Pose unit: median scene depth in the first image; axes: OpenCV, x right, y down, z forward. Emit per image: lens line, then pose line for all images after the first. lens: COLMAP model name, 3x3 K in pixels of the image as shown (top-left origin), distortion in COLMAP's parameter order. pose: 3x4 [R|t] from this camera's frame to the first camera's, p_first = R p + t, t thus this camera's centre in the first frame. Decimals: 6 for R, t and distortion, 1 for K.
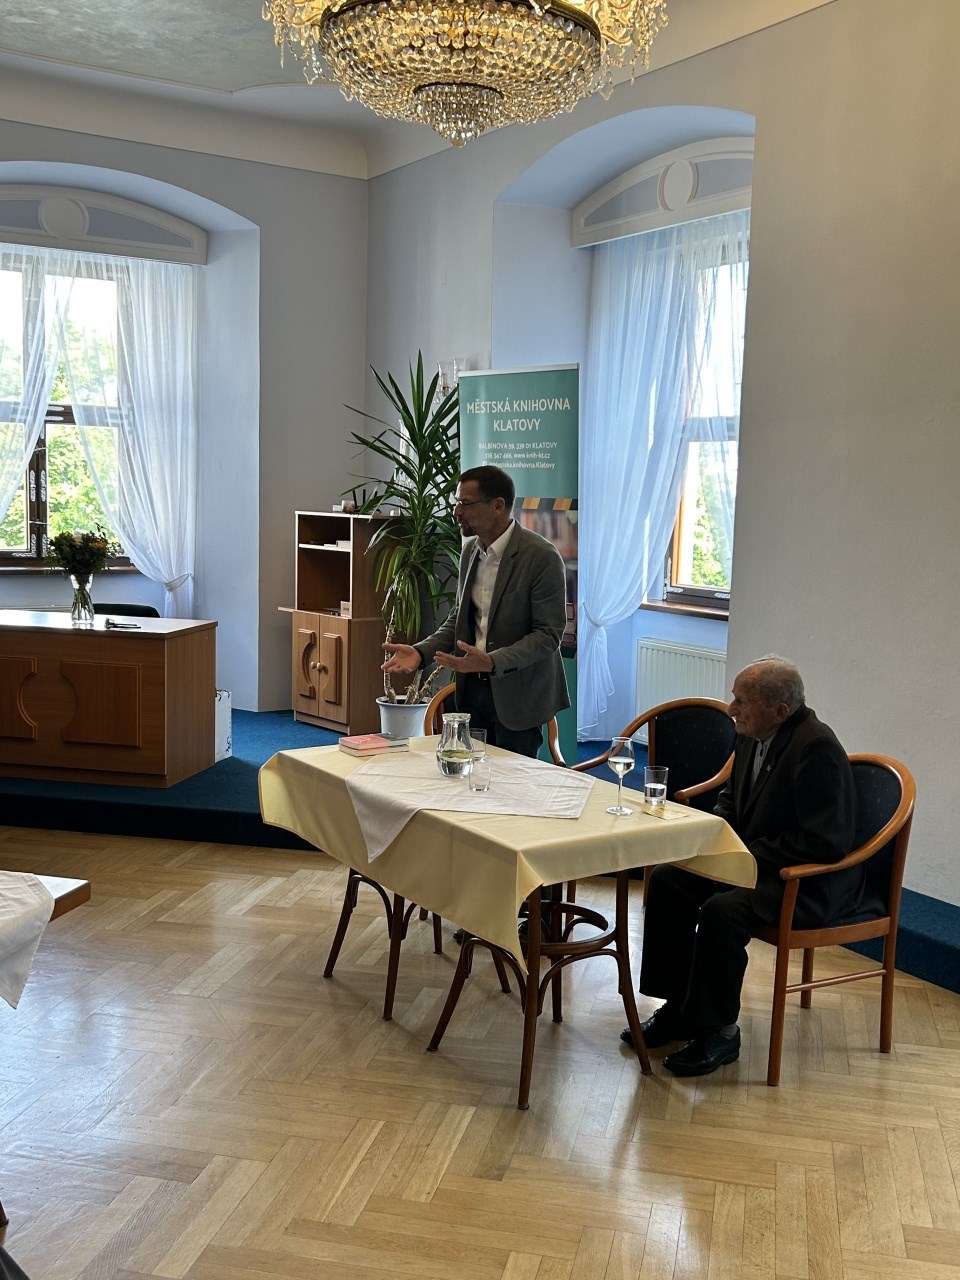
lens RADIAL K [[1341.4, 0, 480.0], [0, 1341.4, 640.0], [0, 0, 1]] dist [0.146147, -0.355921]
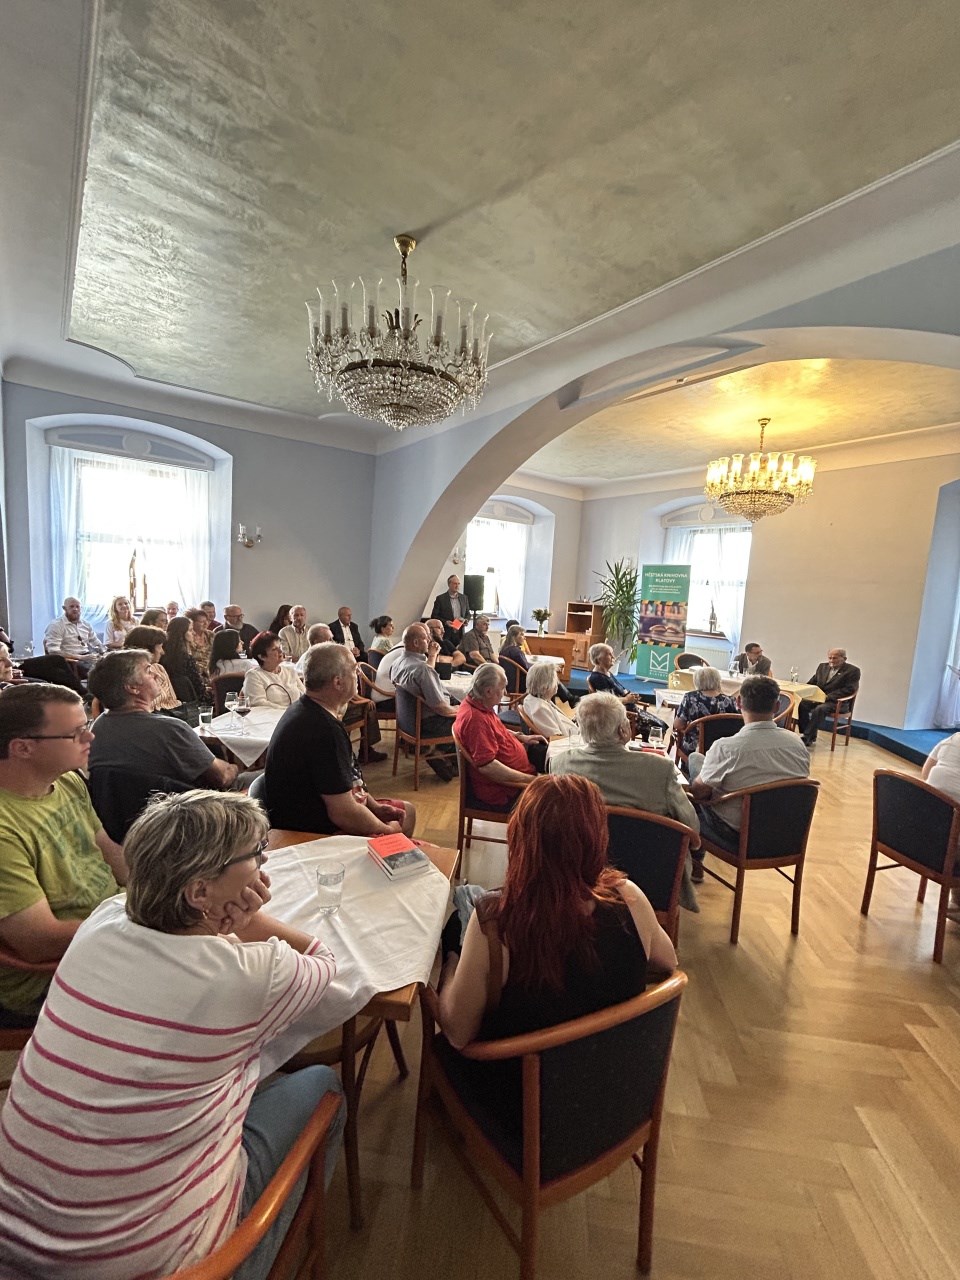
lens RADIAL K [[520.5, 0, 473.7], [0, 520.5, 640.3], [0, 0, 1]] dist [-0.001261, 0.000054]
pose [[0.995006, 0.020788, 0.097628, -0.596361], [-0.019977, 0.999757, -0.009271, 0.015867], [-0.097797, 0.007274, 0.995180, -0.284054]]
